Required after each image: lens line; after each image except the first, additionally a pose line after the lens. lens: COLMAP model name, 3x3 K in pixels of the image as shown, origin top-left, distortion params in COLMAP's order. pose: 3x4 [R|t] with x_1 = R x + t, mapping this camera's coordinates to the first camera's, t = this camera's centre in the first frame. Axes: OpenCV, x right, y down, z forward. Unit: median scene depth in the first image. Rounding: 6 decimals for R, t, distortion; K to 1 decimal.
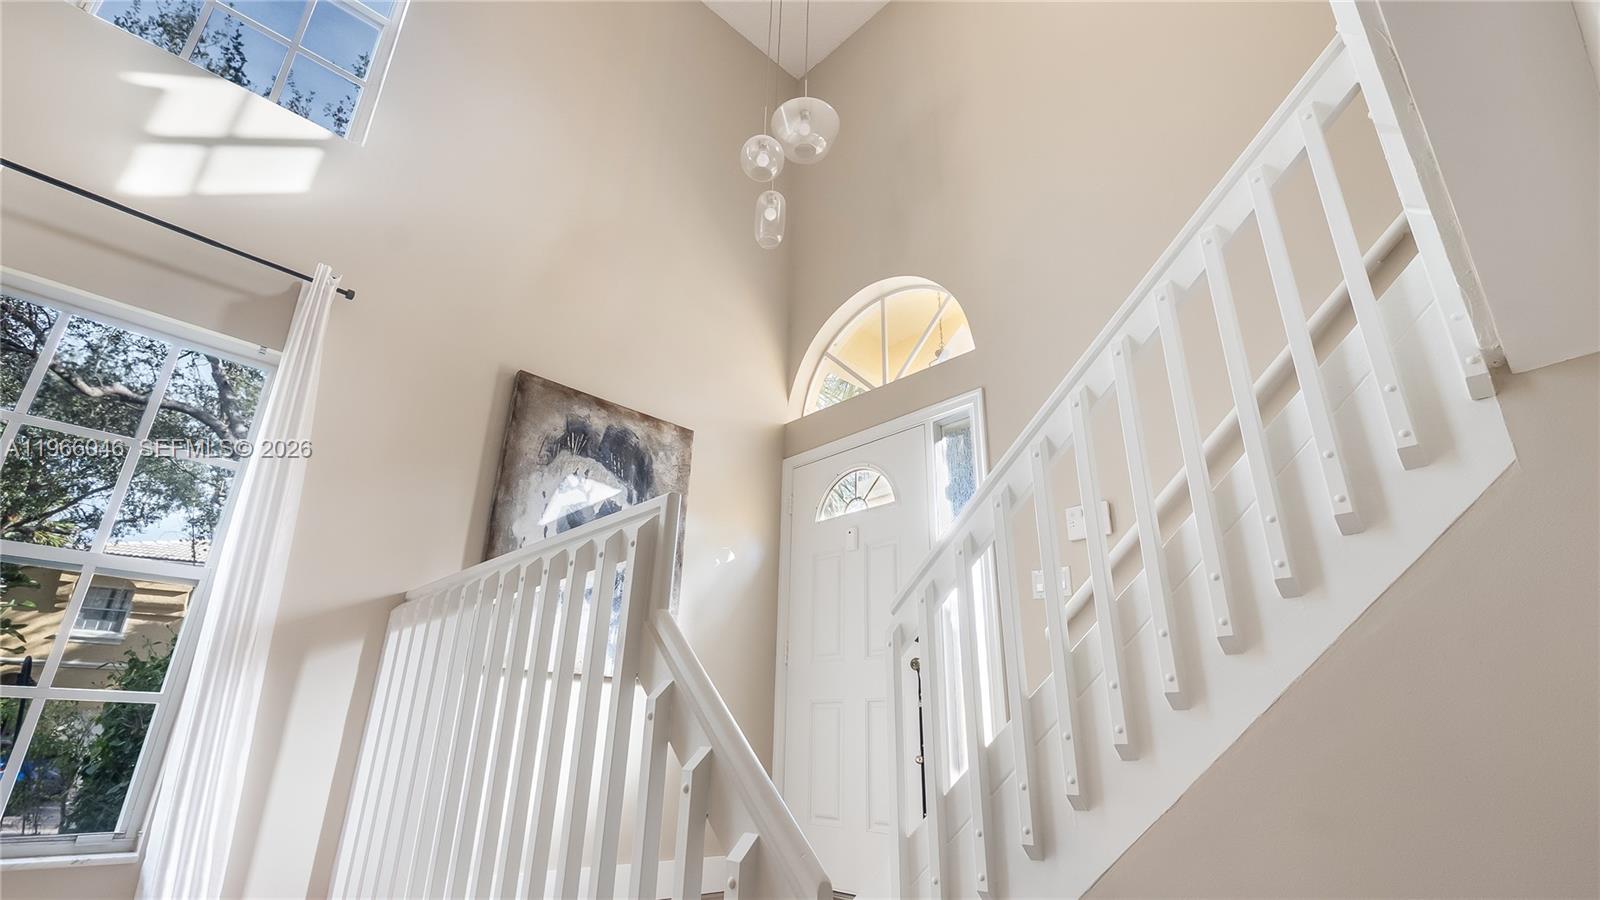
lens RADIAL K [[746.3, 0, 803.0], [0, 746.3, 449.1], [0, 0, 1]] dist [-0.003278, -0.001008]
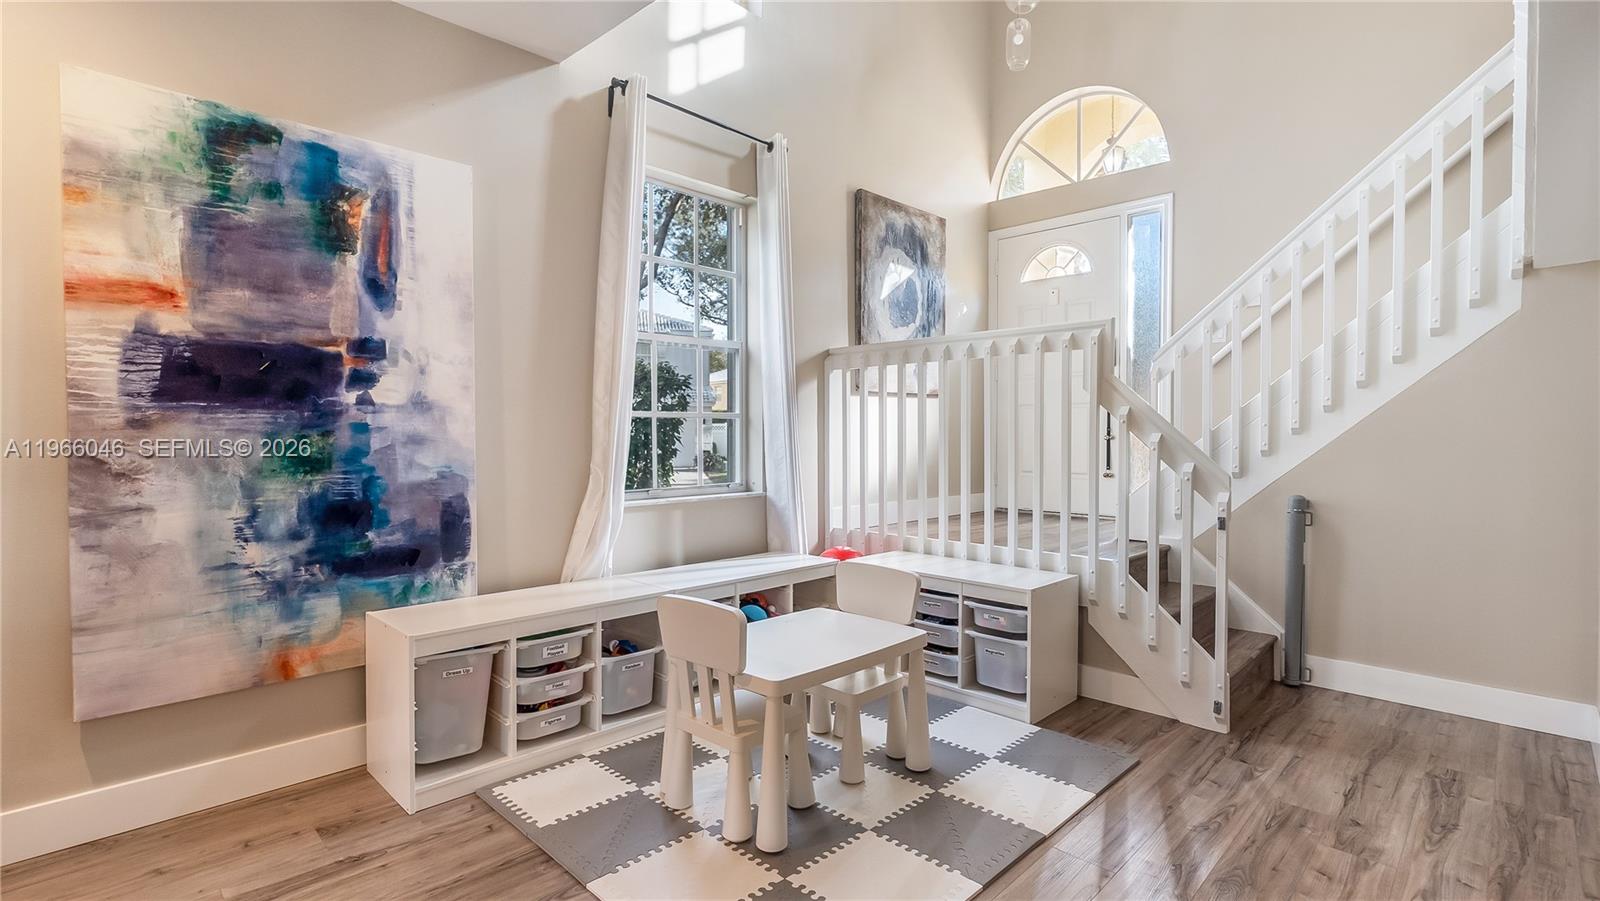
lens RADIAL K [[746.3, 0, 803.0], [0, 746.3, 449.6], [0, 0, 1]] dist [-0.003278, -0.001008]
pose [[0.999389, -0.022071, 0.027108, -0.531939], [0.009630, 0.919296, 0.393449, -0.206192], [-0.033604, -0.392947, 0.918947, -0.482645]]
